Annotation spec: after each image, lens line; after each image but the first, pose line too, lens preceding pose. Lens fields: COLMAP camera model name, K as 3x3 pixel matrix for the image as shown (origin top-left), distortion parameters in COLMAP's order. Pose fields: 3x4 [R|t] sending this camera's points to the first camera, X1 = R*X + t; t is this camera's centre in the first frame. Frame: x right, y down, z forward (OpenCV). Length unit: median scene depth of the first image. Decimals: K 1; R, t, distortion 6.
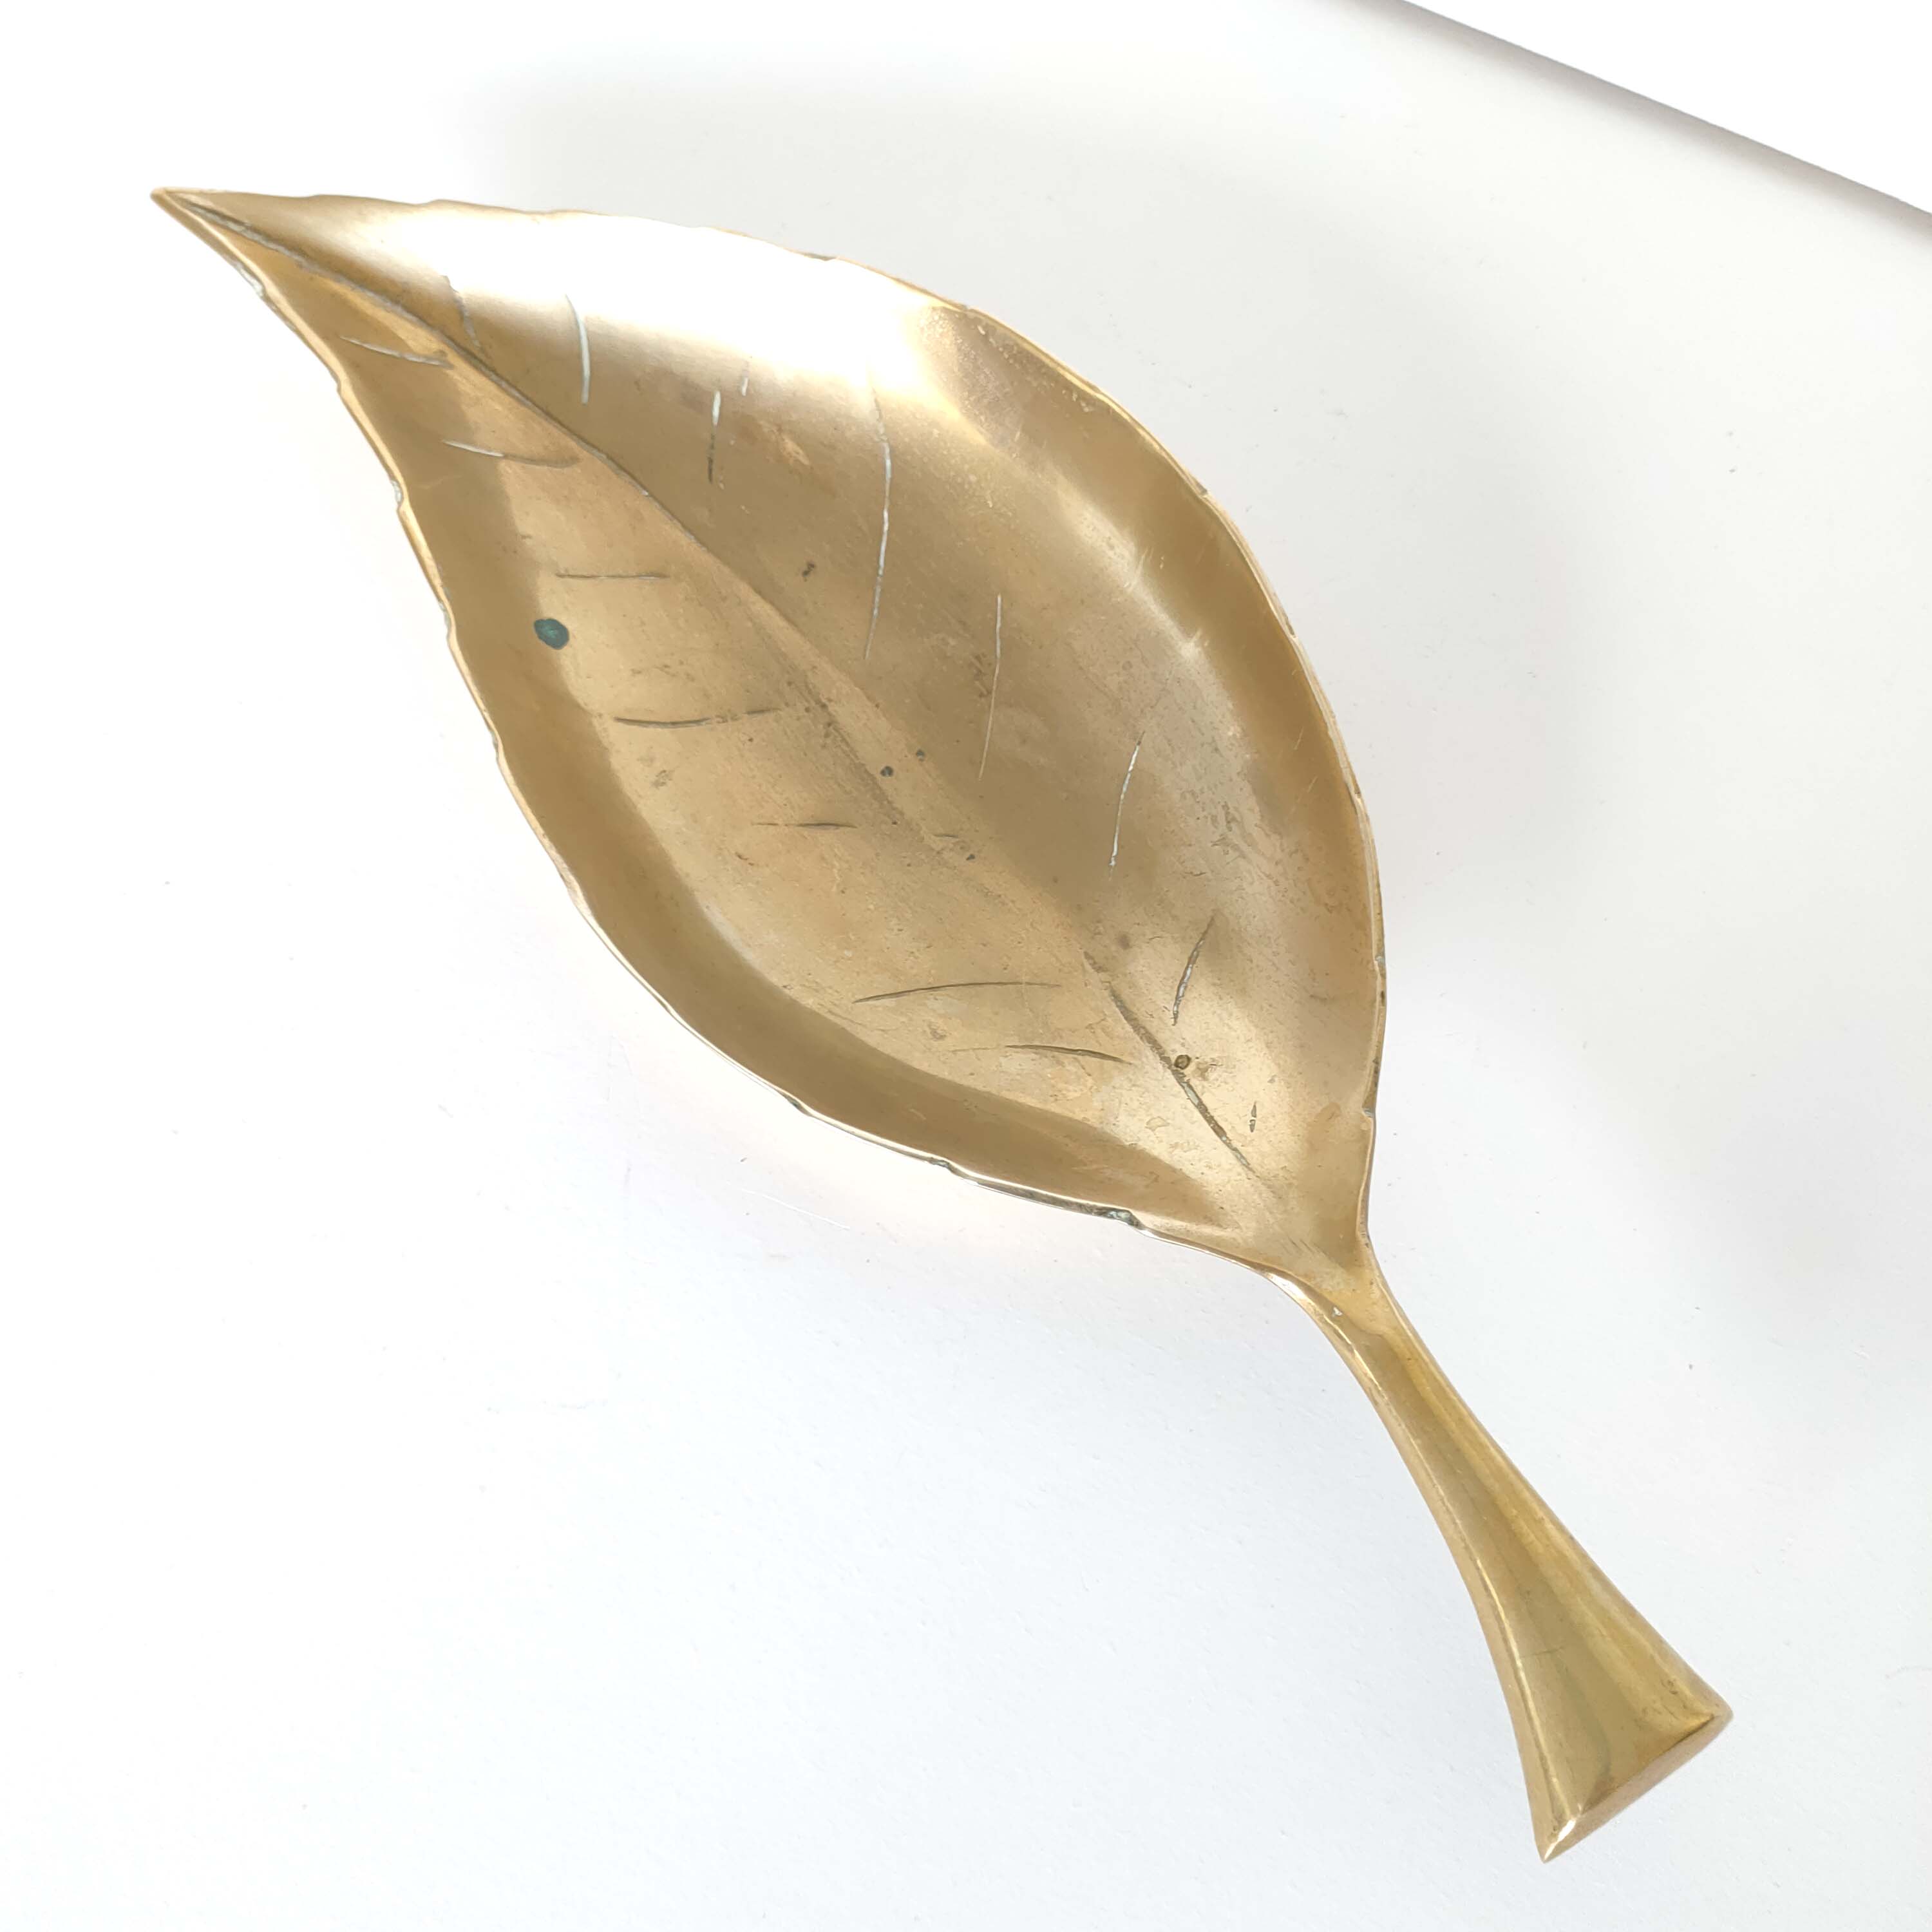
lens RADIAL K [[1911.4, 0, 971.6], [0, 1911.4, 990.4], [0, 0, 1]] dist [0.006294, 0.004398]
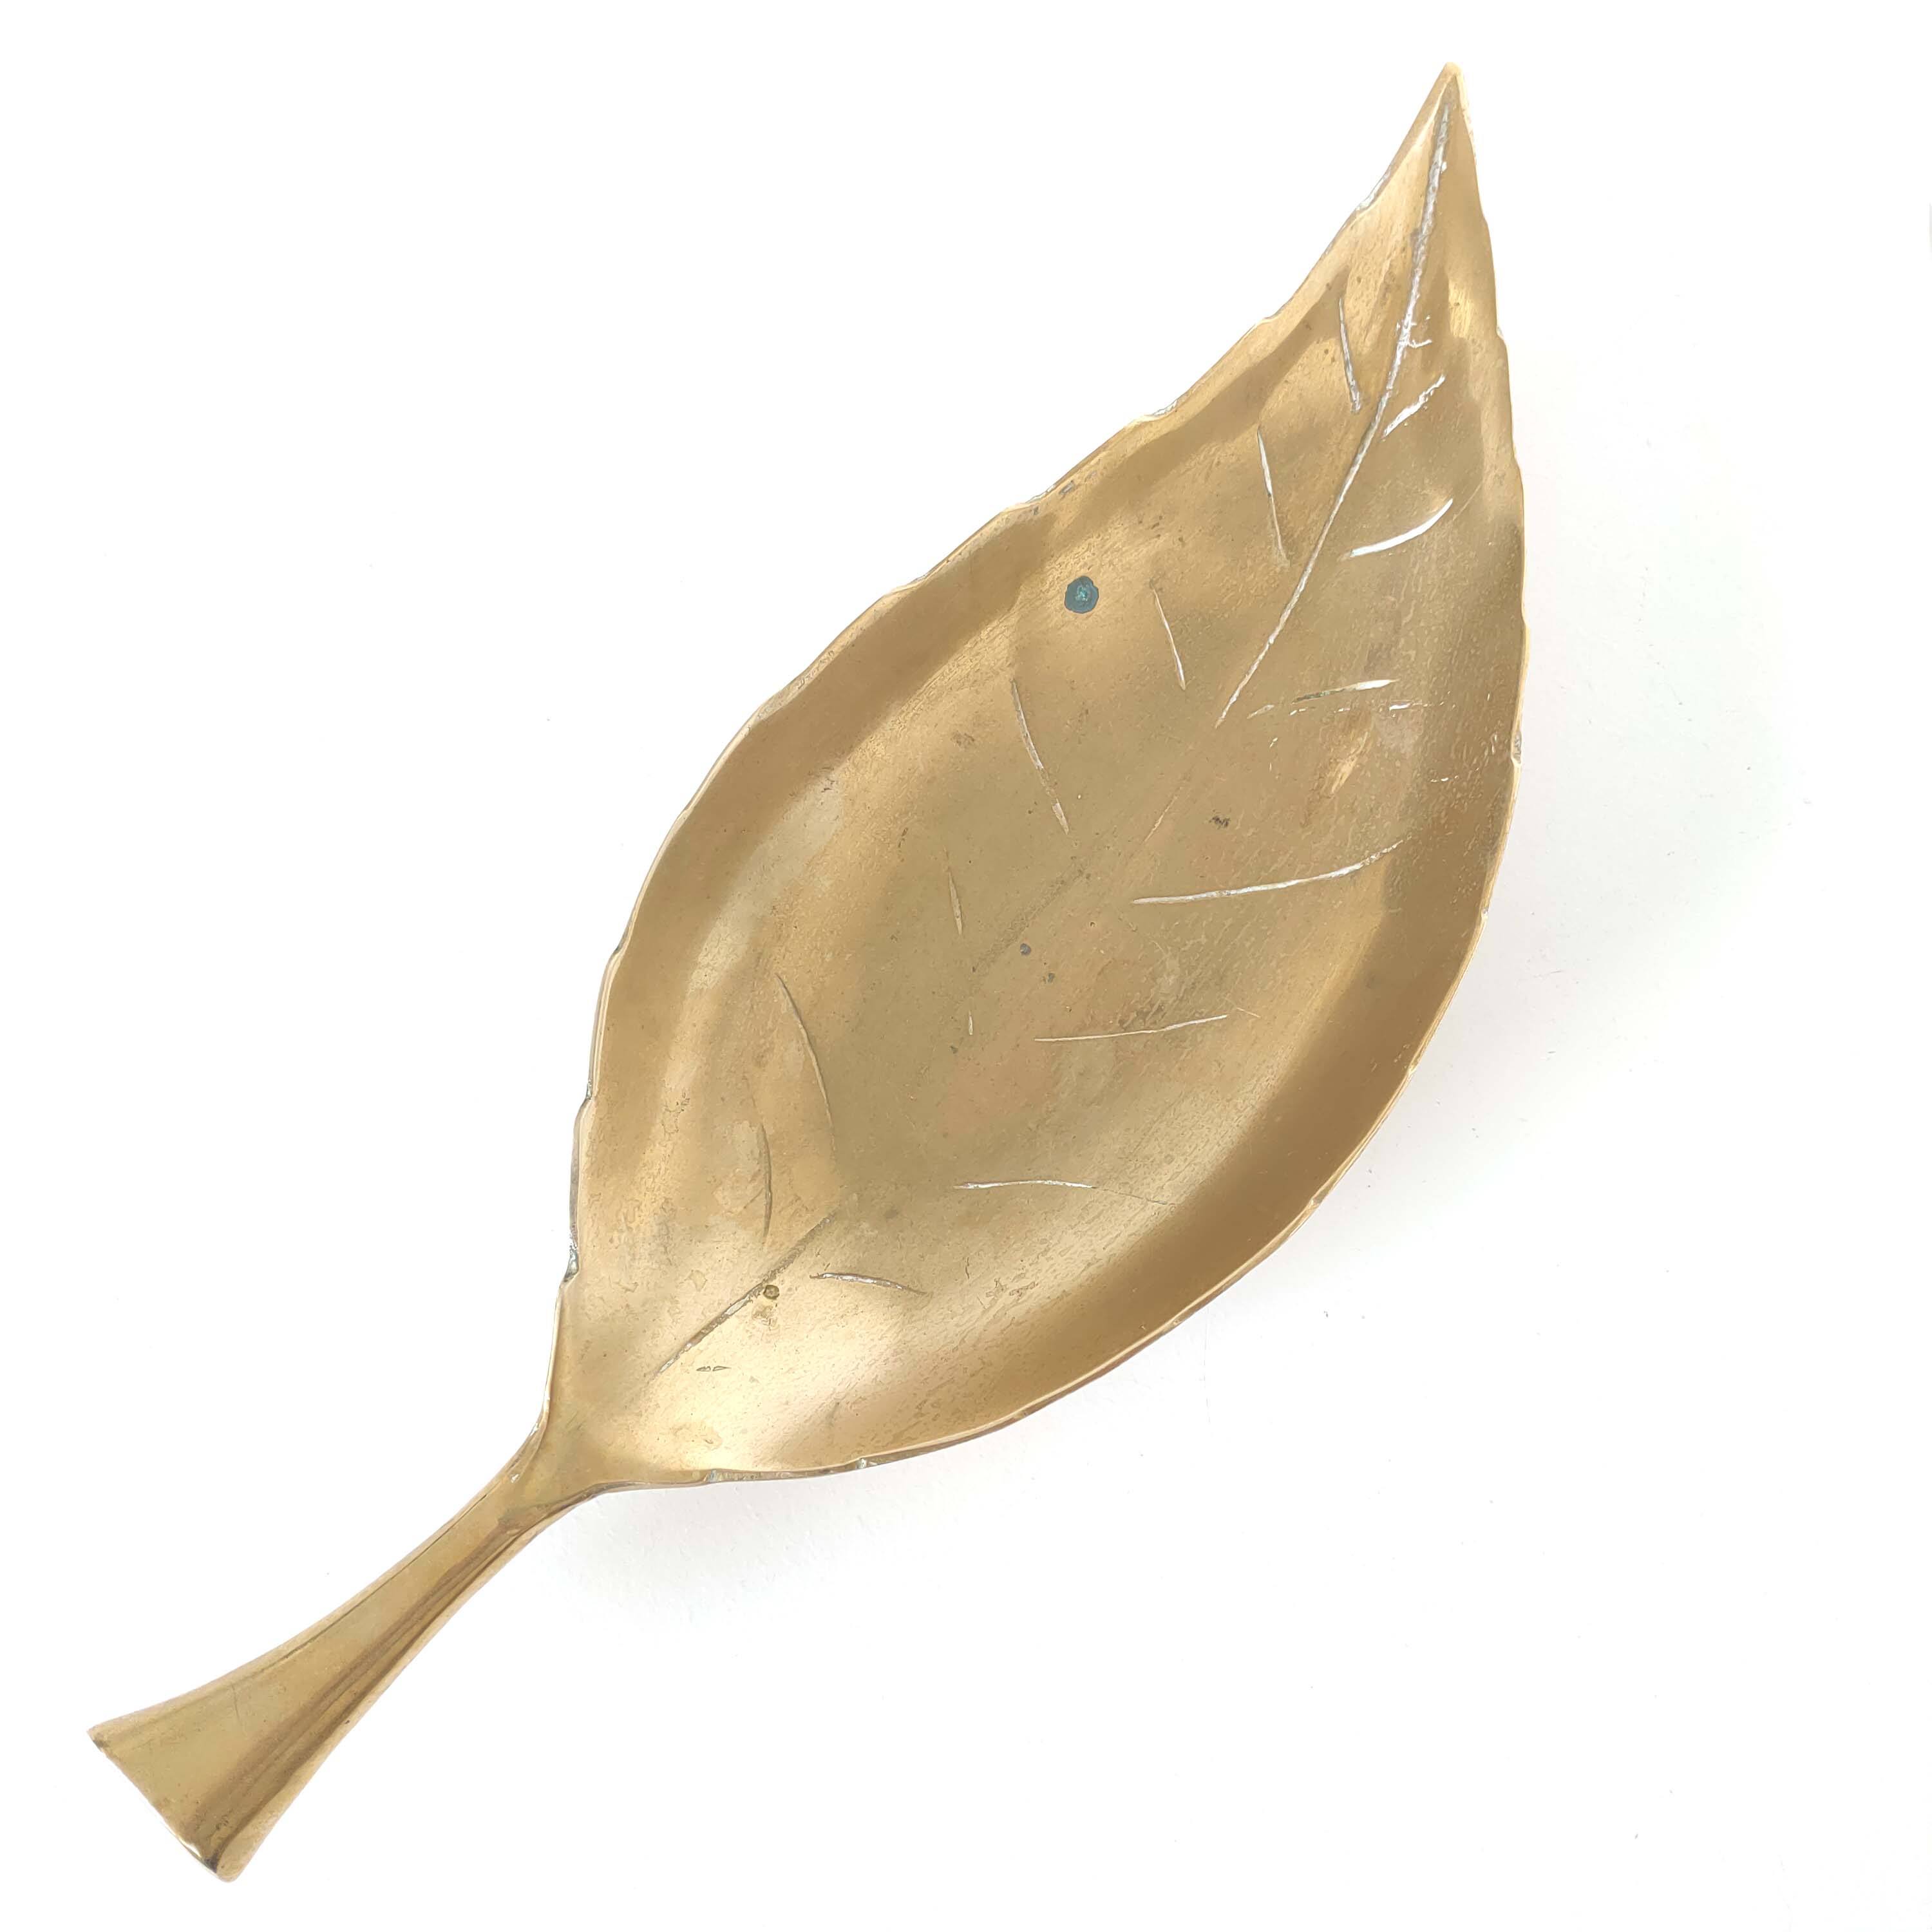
lens RADIAL K [[1911.4, 0, 971.6], [0, 1911.4, 990.4], [0, 0, 1]] dist [0.006294, 0.004398]
pose [[0.218315, 0.970943, -0.098017, 0.072787], [-0.927644, 0.237662, 0.288087, -0.389022], [0.303011, 0.028032, 0.952575, 0.024689]]
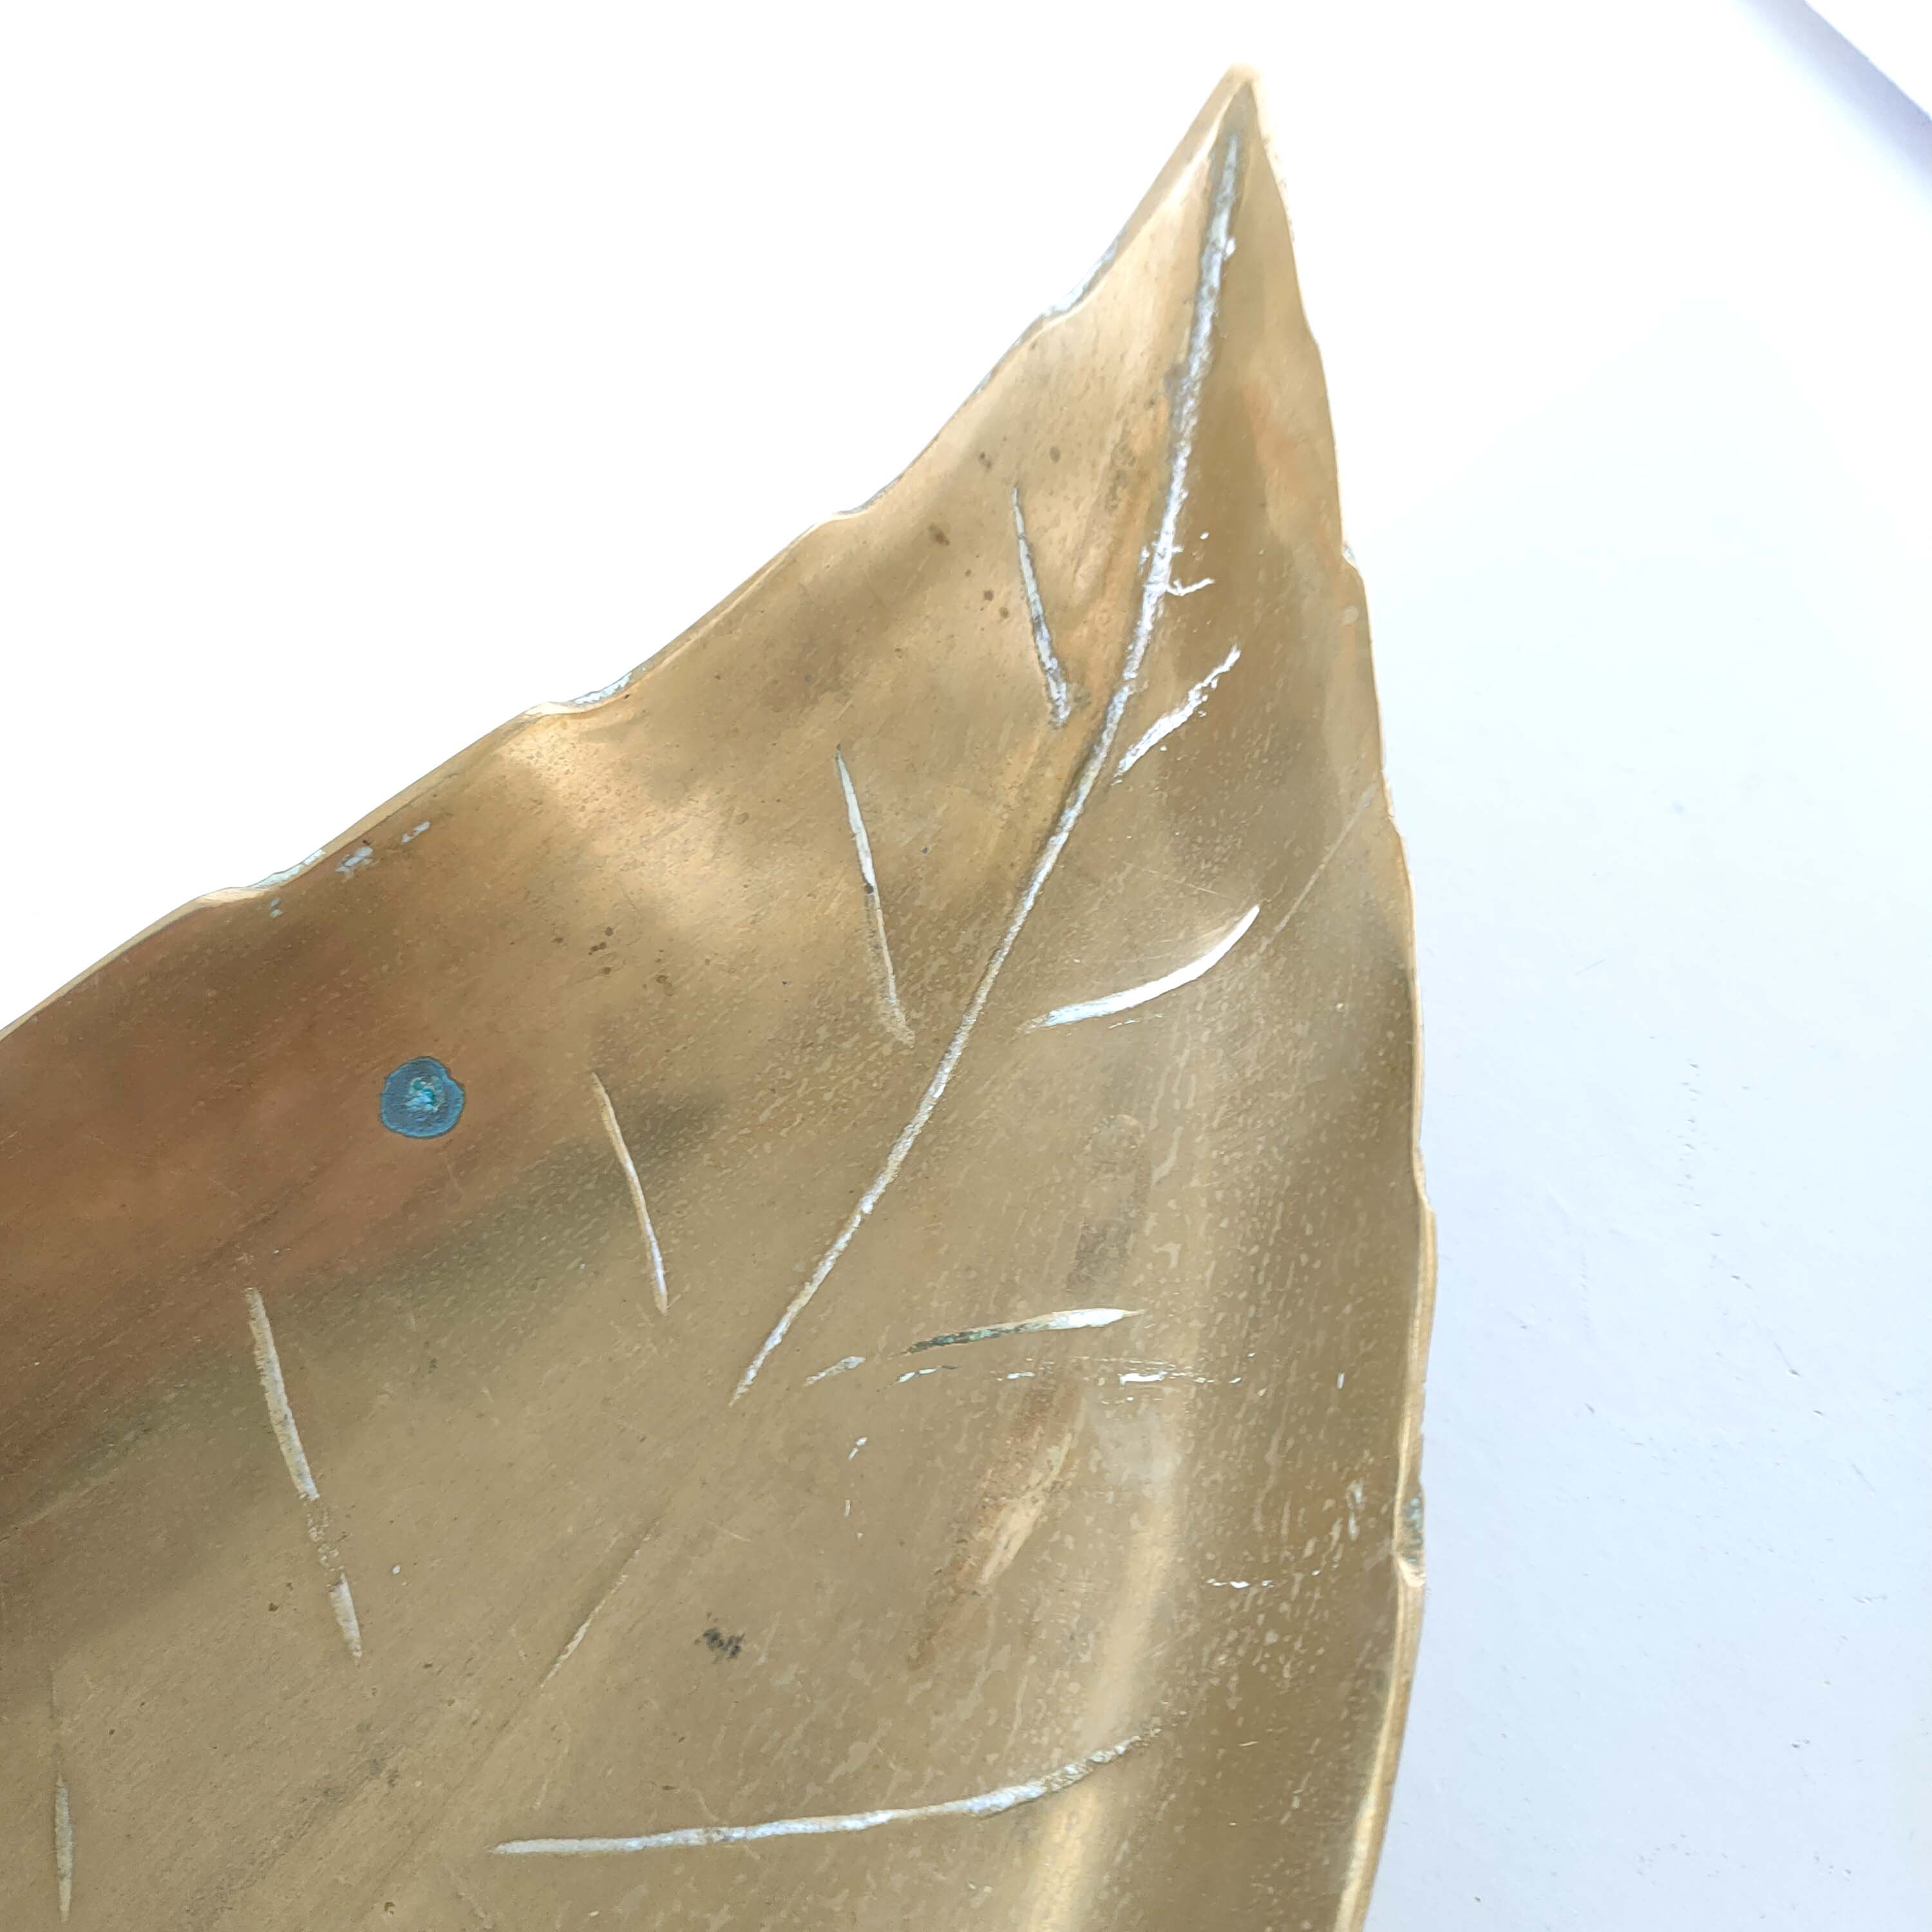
lens RADIAL K [[2045.7, 0, 966.0], [0, 2045.7, 966.0], [0, 0, 1]] dist [-0.019213, 0.023468]
pose [[0.205928, 0.926858, -0.313892, -0.076601], [-0.939562, 0.276932, 0.201327, -0.424409], [0.273528, 0.253463, 0.927868, 0.610489]]
